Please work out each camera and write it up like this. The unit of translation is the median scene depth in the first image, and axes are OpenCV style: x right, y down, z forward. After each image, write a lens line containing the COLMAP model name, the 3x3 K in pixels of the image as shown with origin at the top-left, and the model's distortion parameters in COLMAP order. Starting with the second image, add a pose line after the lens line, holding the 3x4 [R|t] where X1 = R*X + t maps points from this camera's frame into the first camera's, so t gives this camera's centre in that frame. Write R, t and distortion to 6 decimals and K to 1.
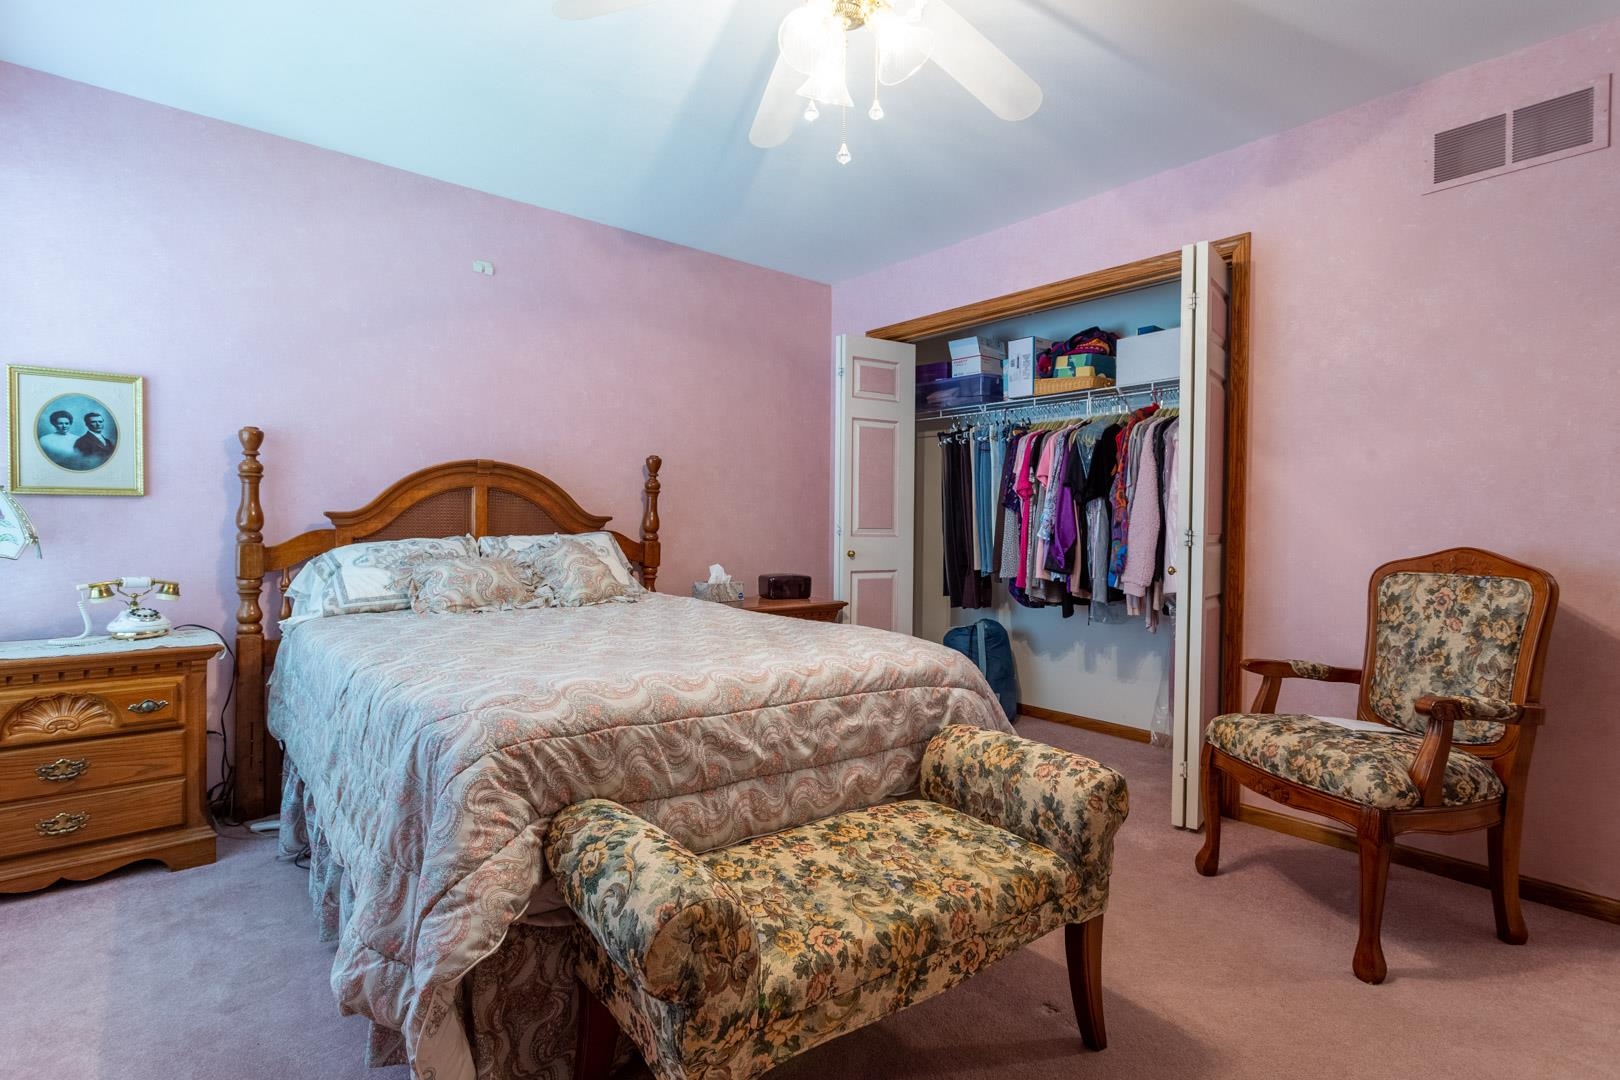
lens RADIAL K [[769.1, 0, 808.2], [0, 769.1, 537.1], [0, 0, 1]] dist [0.003322, 0.000617]
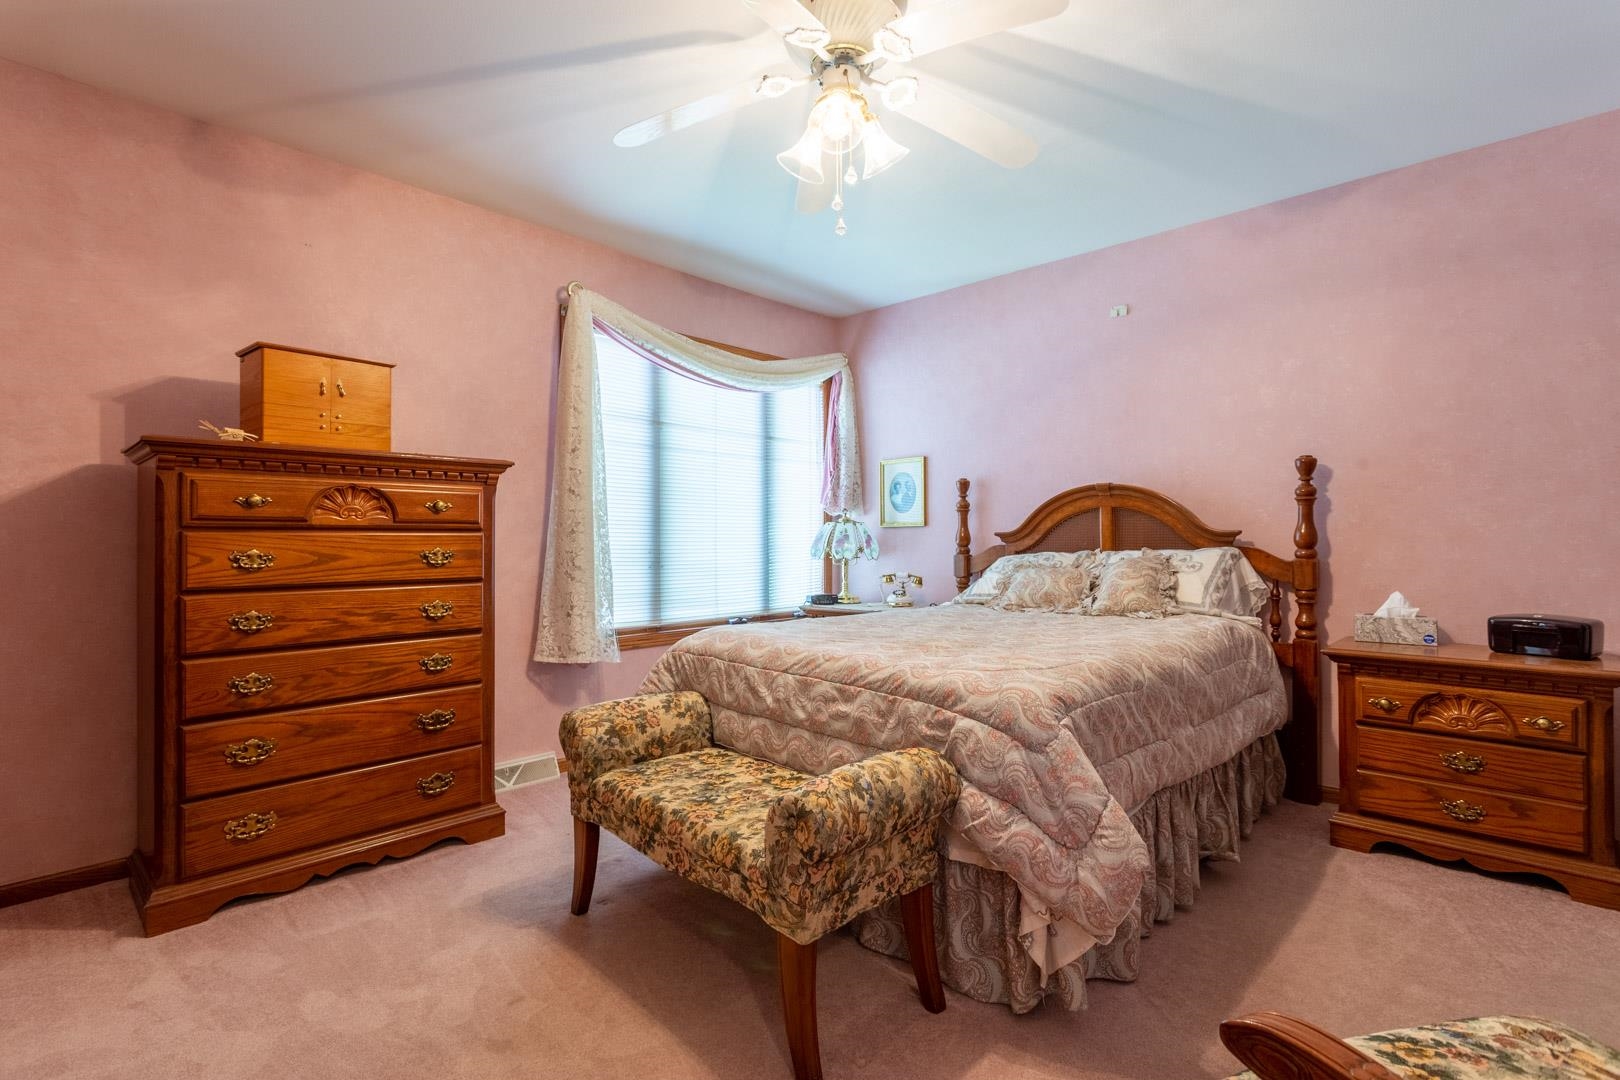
lens RADIAL K [[769.1, 0, 808.2], [0, 769.1, 537.1], [0, 0, 1]] dist [0.003322, 0.000617]
pose [[0.126005, -0.014690, -0.991921, 1.105587], [-0.010481, 0.999815, -0.016138, 0.002426], [0.991974, 0.012430, 0.125828, 0.734702]]
